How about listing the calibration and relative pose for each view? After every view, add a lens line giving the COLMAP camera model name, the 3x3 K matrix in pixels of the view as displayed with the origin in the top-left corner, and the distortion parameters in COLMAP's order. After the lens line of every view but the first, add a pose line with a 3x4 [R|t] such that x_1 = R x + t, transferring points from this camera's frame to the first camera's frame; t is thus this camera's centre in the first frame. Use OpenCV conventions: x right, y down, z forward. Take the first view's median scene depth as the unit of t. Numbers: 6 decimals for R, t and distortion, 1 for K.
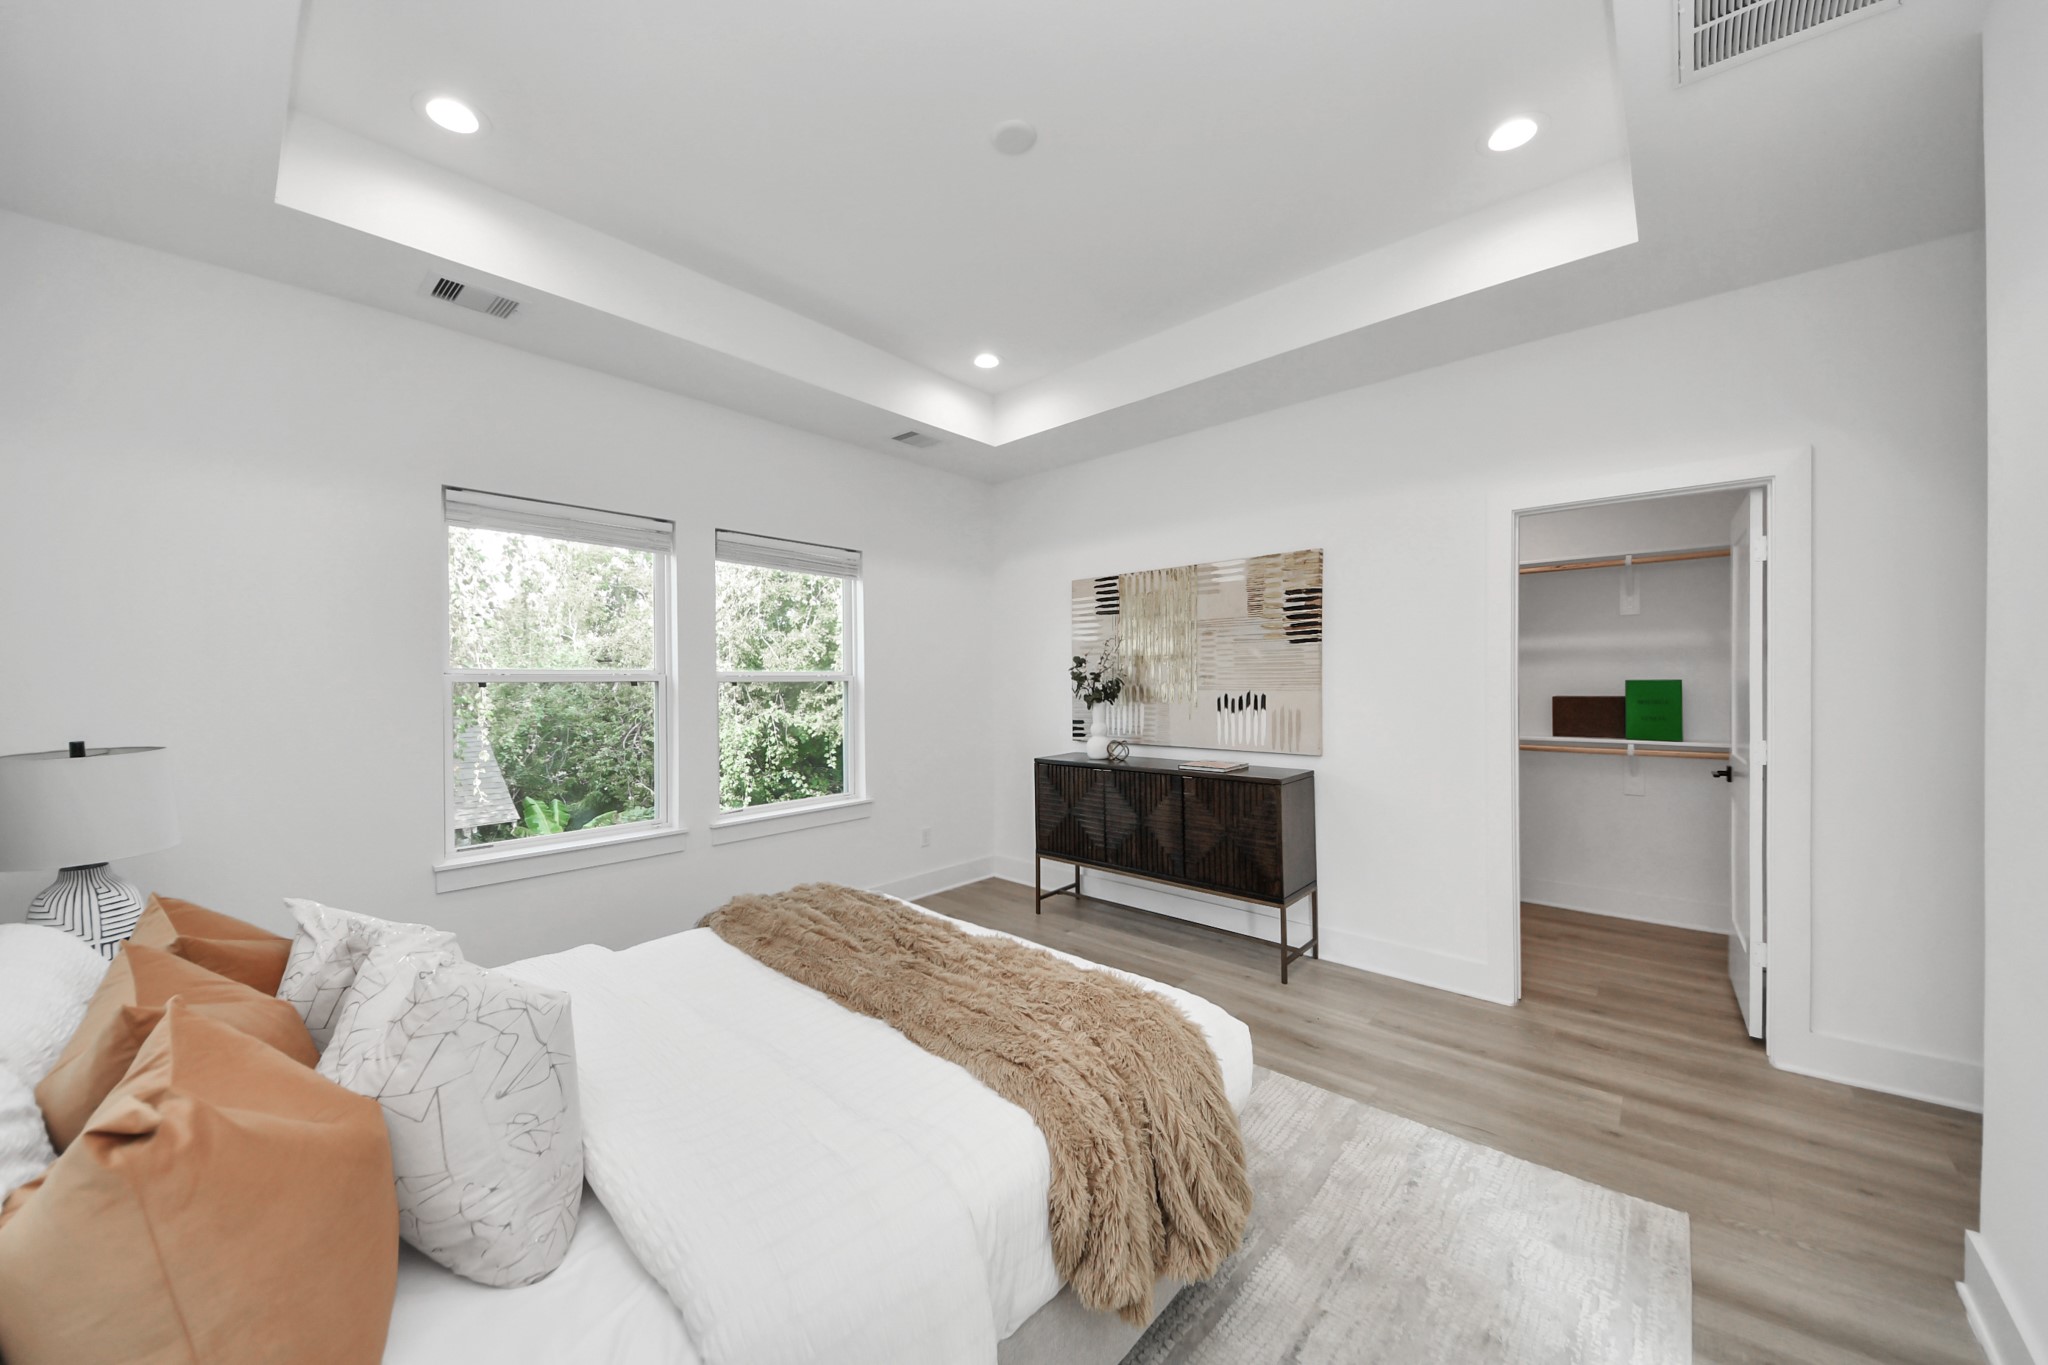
lens RADIAL K [[727.2, 0, 1018.3], [0, 727.2, 686.4], [0, 0, 1]] dist [0.037109, -0.019996]
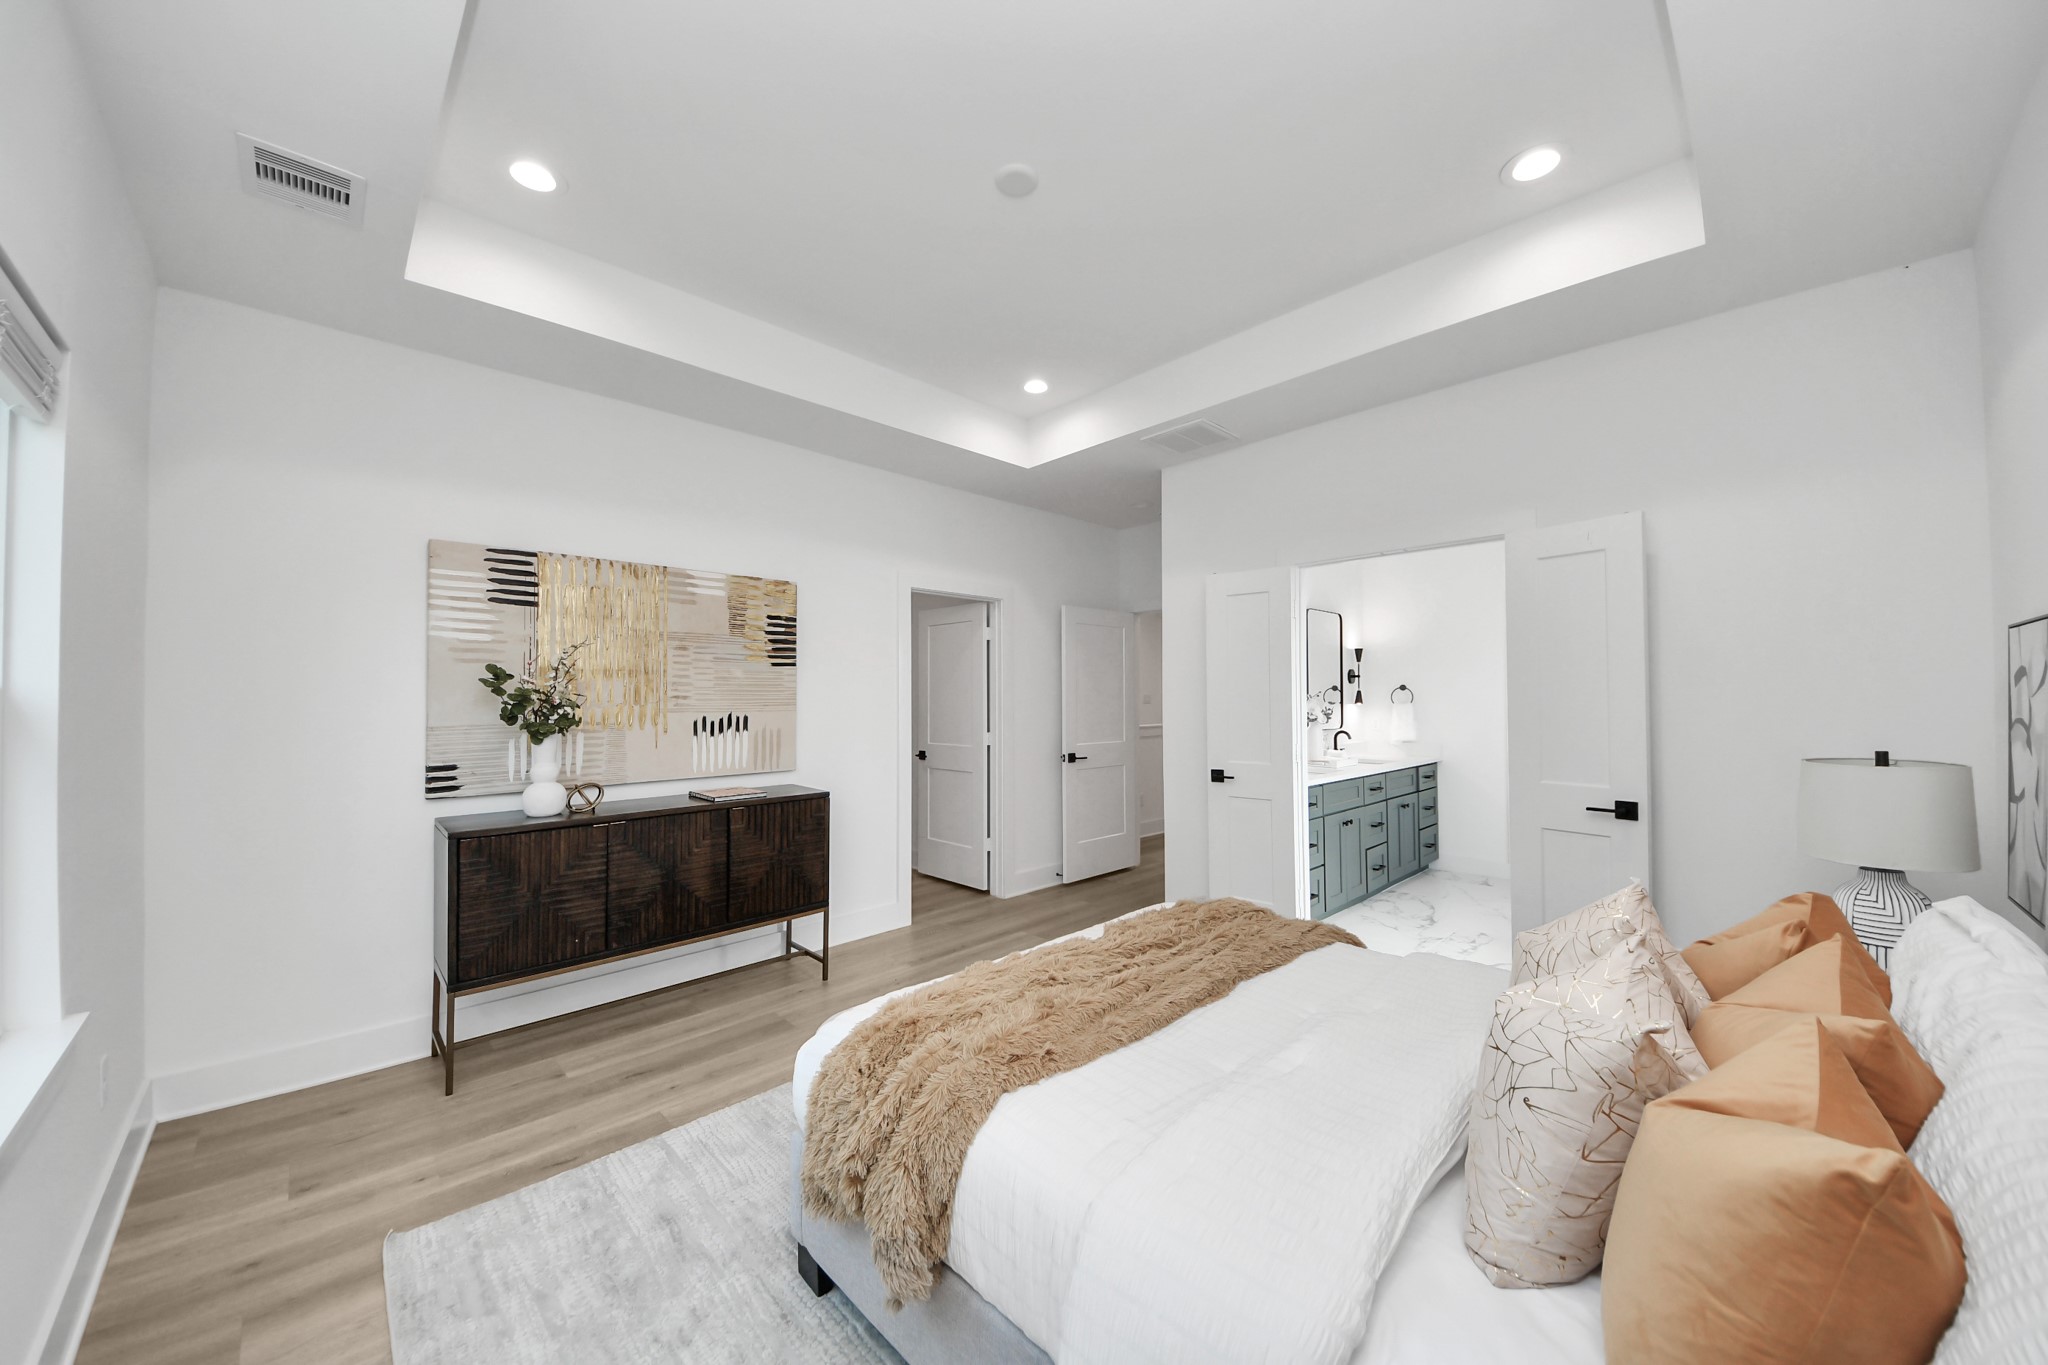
lens RADIAL K [[727.2, 0, 1018.3], [0, 727.2, 686.4], [0, 0, 1]] dist [0.037109, -0.019996]
pose [[0.057038, 0.023137, 0.998104, -0.619727], [0.009050, 0.999678, -0.023691, -0.001766], [-0.998331, 0.010384, 0.056810, 0.563402]]
